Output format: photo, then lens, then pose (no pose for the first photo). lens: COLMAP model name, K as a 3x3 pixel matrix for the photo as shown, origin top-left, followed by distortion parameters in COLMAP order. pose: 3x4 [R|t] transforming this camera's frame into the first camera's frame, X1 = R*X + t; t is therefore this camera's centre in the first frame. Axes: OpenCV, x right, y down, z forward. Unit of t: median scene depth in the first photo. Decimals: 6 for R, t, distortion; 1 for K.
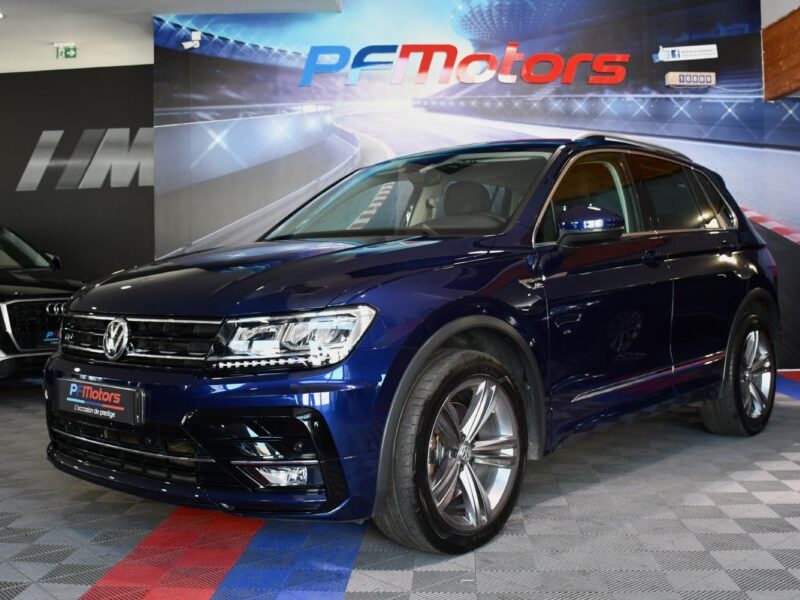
lens RADIAL K [[935.4, 0, 365.3], [0, 935.4, 300.0], [0, 0, 1]] dist [-0.136902, 0.053294]
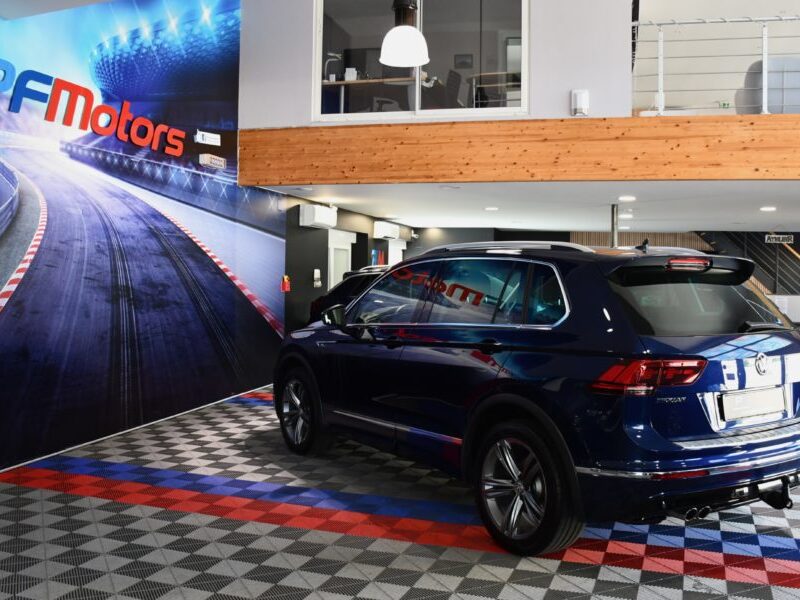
lens RADIAL K [[823.2, 0, 400.0], [0, 823.2, 300.0], [0, 0, 1]] dist [-0.079032, 0.015068]
pose [[0.258952, -0.013533, 0.965795, -0.621688], [0.015600, 0.999830, 0.009827, -0.066052], [-0.965764, 0.012521, 0.259119, 0.484165]]
